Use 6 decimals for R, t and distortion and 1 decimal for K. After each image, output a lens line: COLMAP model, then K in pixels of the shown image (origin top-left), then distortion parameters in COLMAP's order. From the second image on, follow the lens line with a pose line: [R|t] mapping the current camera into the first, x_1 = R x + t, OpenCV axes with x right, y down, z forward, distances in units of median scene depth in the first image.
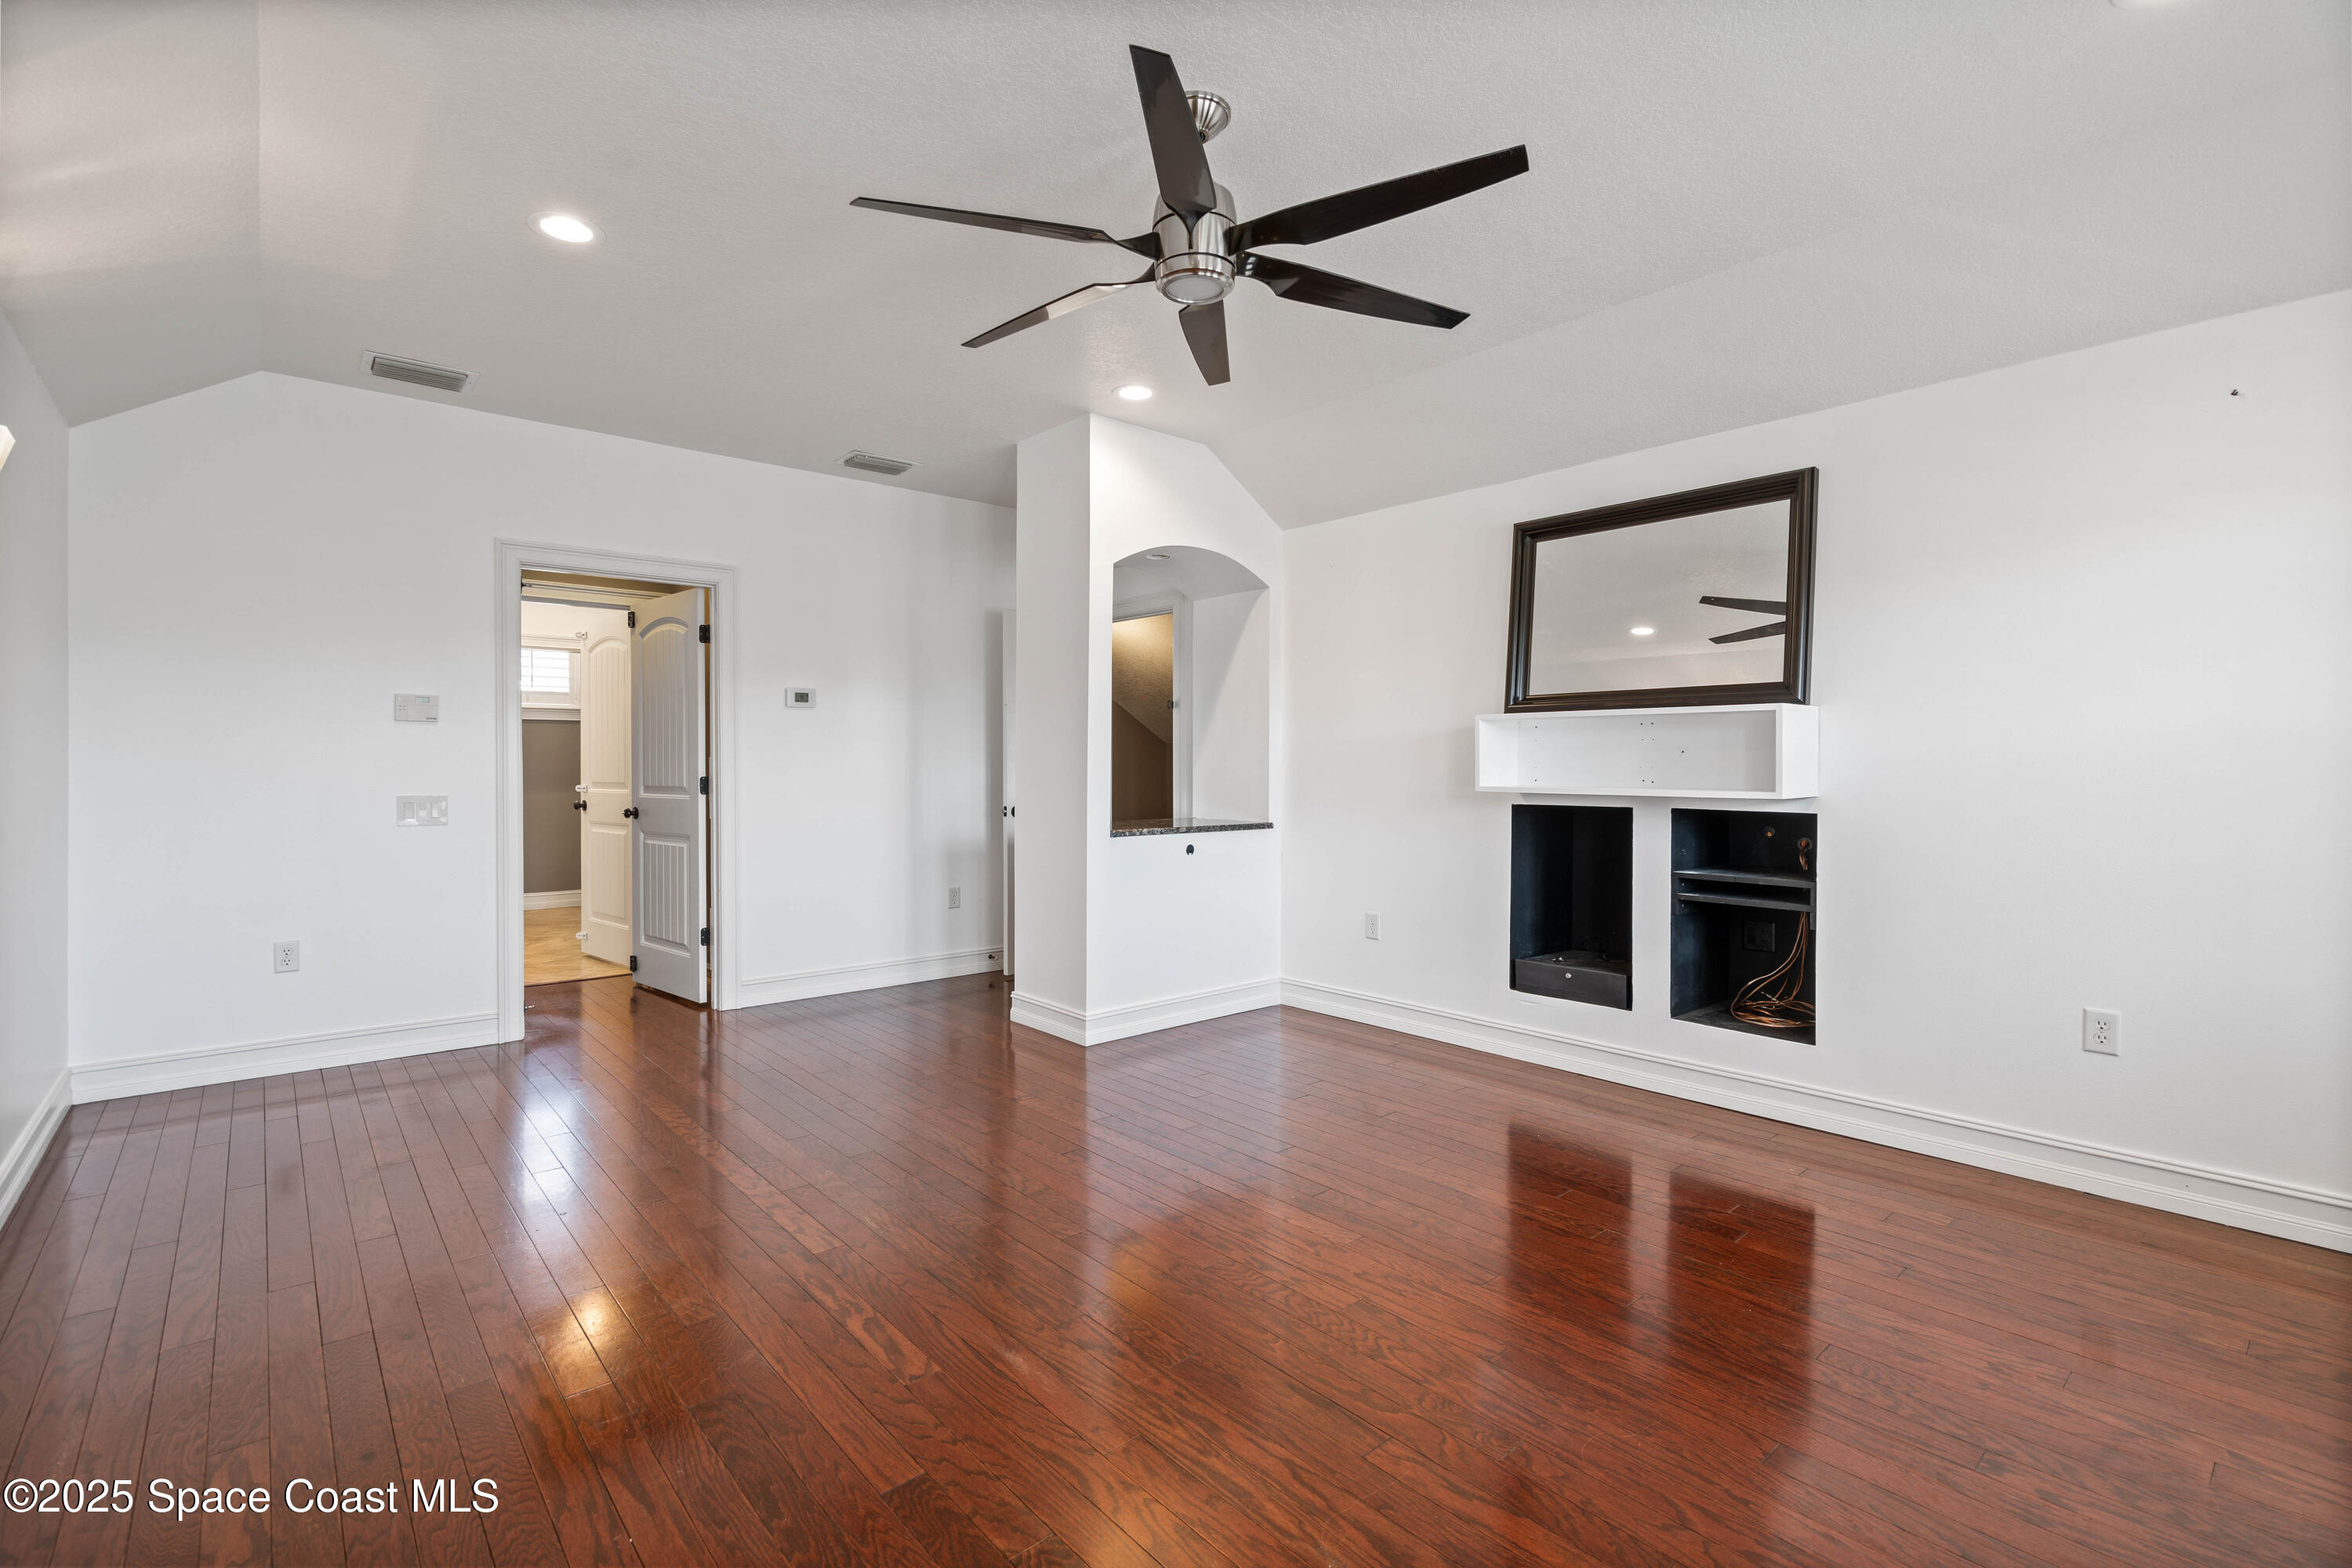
lens RADIAL K [[1075.2, 0, 1181.5], [0, 1075.2, 759.2], [0, 0, 1]] dist [-0.003087, -0.000086]
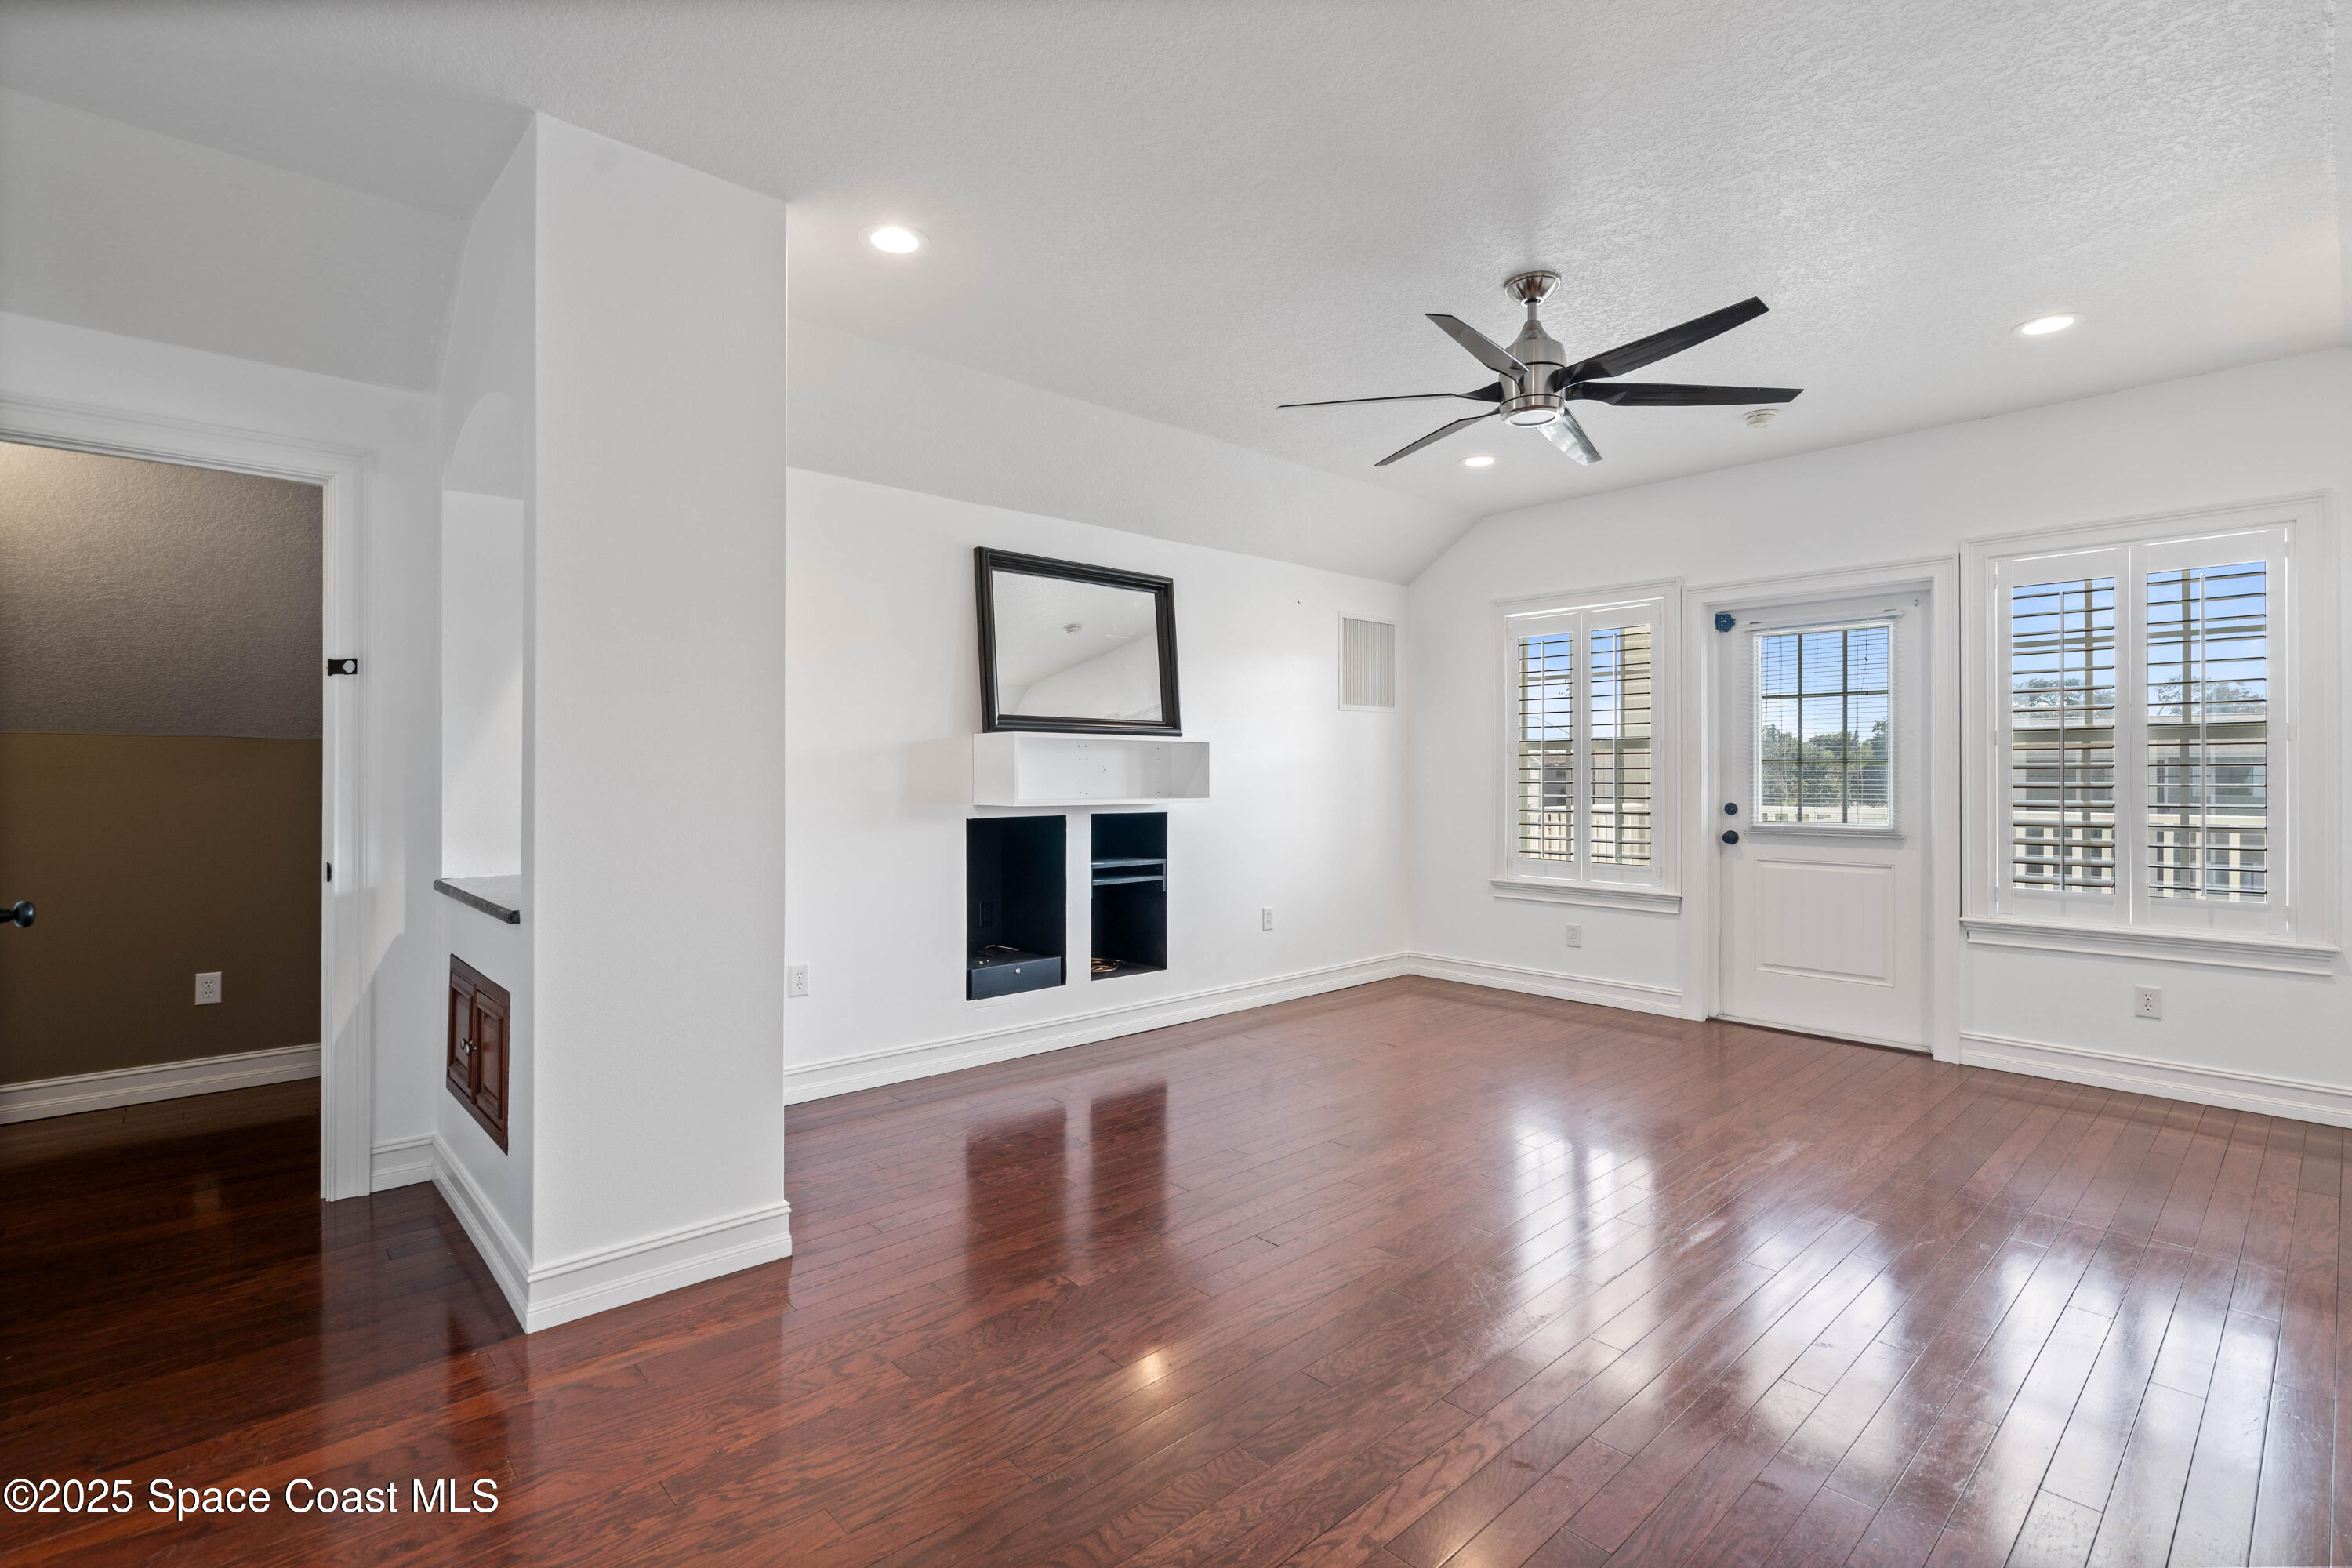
lens RADIAL K [[1069.1, 0, 1160.2], [0, 1069.1, 776.9], [0, 0, 1]] dist [-0.003002, -0.000186]
pose [[-0.012725, 0.002887, 0.999915, -0.781450], [0.000117, 0.999996, -0.002886, 0.005236], [-0.999919, 0.000080, -0.012725, 0.915125]]
